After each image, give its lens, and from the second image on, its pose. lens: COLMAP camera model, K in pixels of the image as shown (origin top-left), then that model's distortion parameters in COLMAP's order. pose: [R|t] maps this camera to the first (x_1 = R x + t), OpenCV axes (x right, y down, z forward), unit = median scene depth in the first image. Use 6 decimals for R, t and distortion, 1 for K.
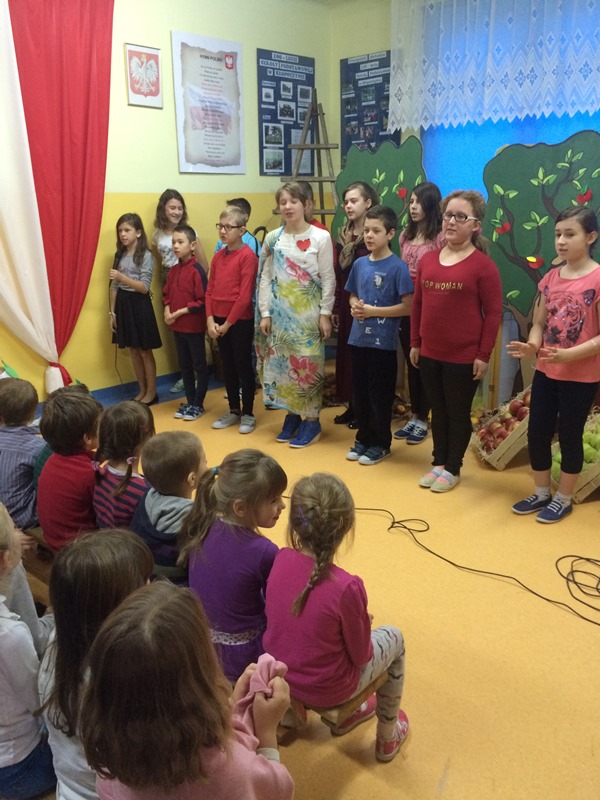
lens RADIAL K [[681.2, 0, 301.9], [0, 681.2, 398.4], [0, 0, 1]] dist [0.097841, -0.143626]
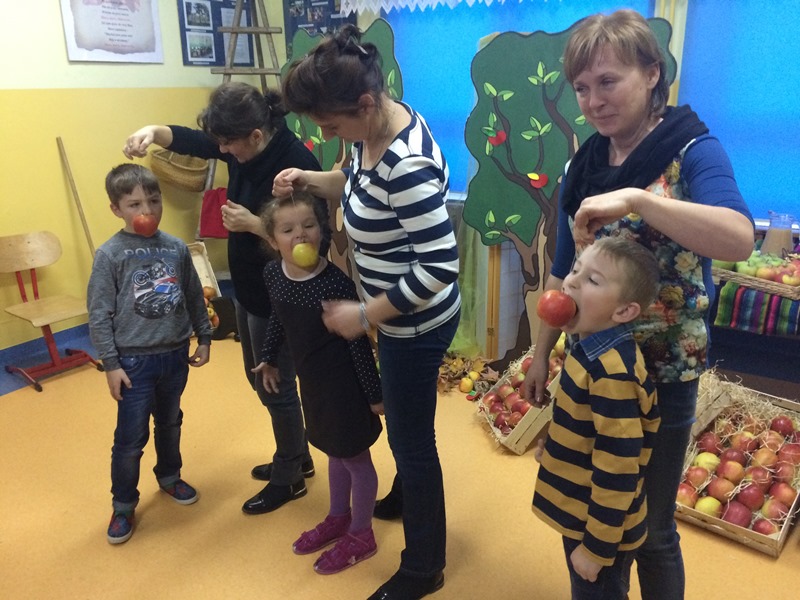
lens RADIAL K [[674.6, 0, 396.1], [0, 674.6, 301.8], [0, 0, 1]] dist [0.078261, -0.102729]
pose [[0.978695, -0.061019, 0.196043, 0.008181], [0.056313, 0.997977, 0.029495, -0.068203], [-0.197446, -0.017826, 0.980152, 0.193591]]
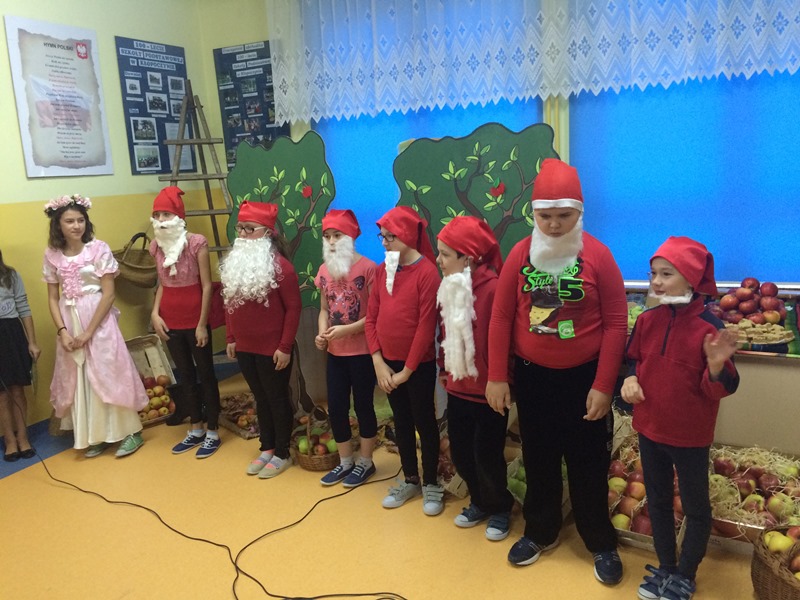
lens RADIAL K [[681.2, 0, 397.6], [0, 681.2, 298.7], [0, 0, 1]] dist [0.097841, -0.143626]
pose [[0.951314, -0.098969, 0.291902, -0.013611], [0.130190, 0.987441, -0.089499, -0.054606], [-0.279378, 0.123144, 0.952252, 0.110119]]
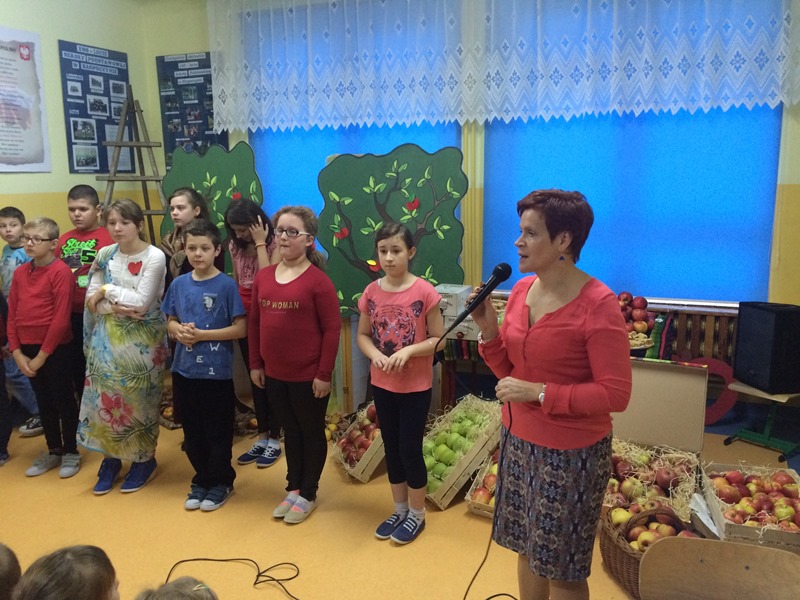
lens RADIAL K [[681.2, 0, 397.6], [0, 681.2, 298.7], [0, 0, 1]] dist [0.097841, -0.143626]
pose [[0.930251, -0.062256, 0.361604, -0.000283], [0.102797, 0.990254, -0.093965, -0.038703], [-0.352230, 0.124583, 0.927585, 0.041721]]
